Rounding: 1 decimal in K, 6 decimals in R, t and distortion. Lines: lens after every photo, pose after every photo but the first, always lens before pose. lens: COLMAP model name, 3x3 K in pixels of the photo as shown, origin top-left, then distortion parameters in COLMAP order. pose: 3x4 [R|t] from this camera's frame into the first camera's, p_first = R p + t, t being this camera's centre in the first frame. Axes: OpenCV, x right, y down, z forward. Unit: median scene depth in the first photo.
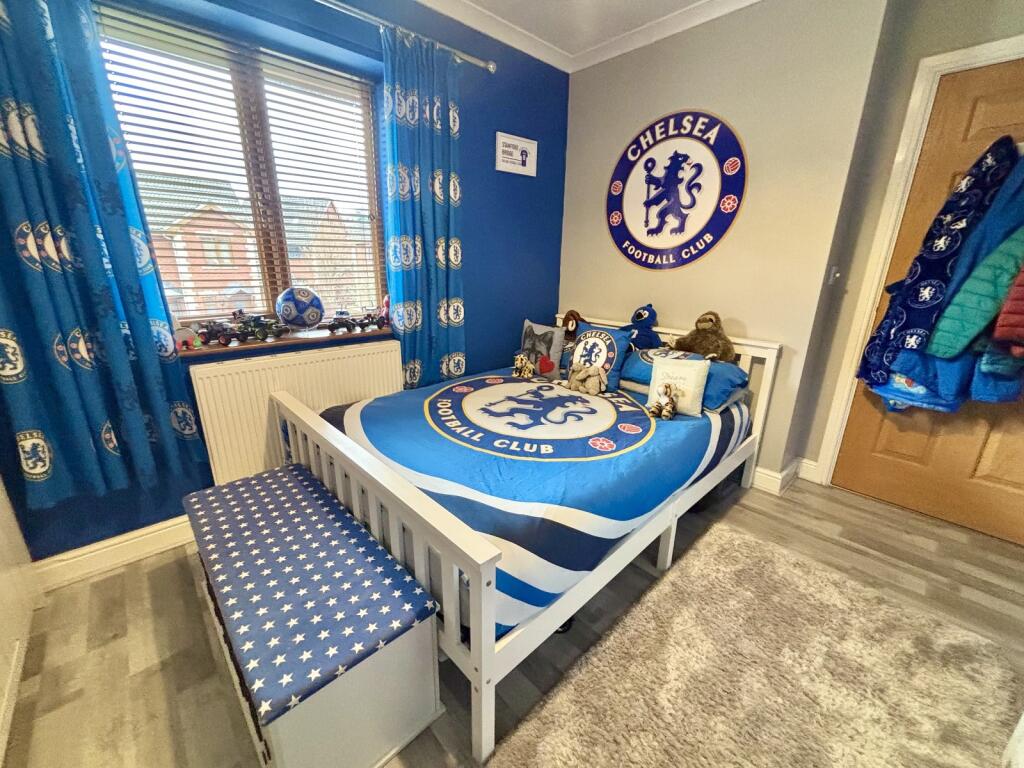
lens RADIAL K [[411.4, 0, 512.1], [0, 411.4, 381.3], [0, 0, 1]] dist [0.001364, -0.000468]
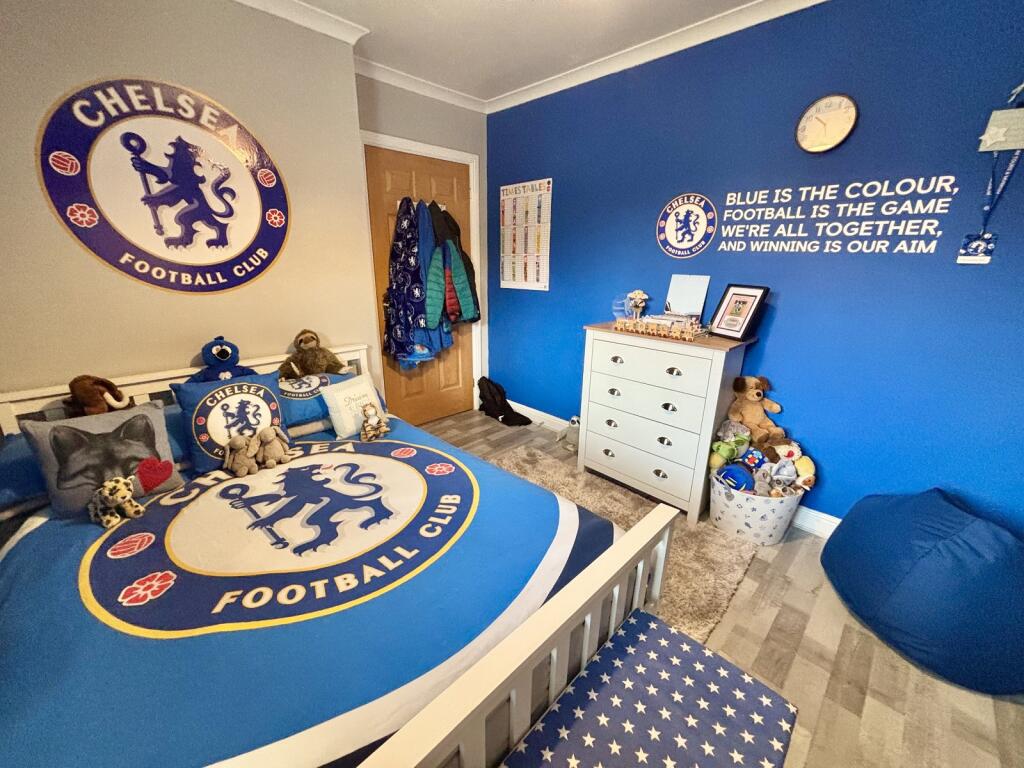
lens RADIAL K [[401.7, 0, 512.0], [0, 401.7, 384.0], [0, 0, 1]] dist [-0.000556, 0.000336]
pose [[-0.013070, -0.318132, 0.947956, -0.471308], [0.270549, 0.911550, 0.309644, -0.215606], [-0.962617, 0.260516, 0.074156, 0.490099]]
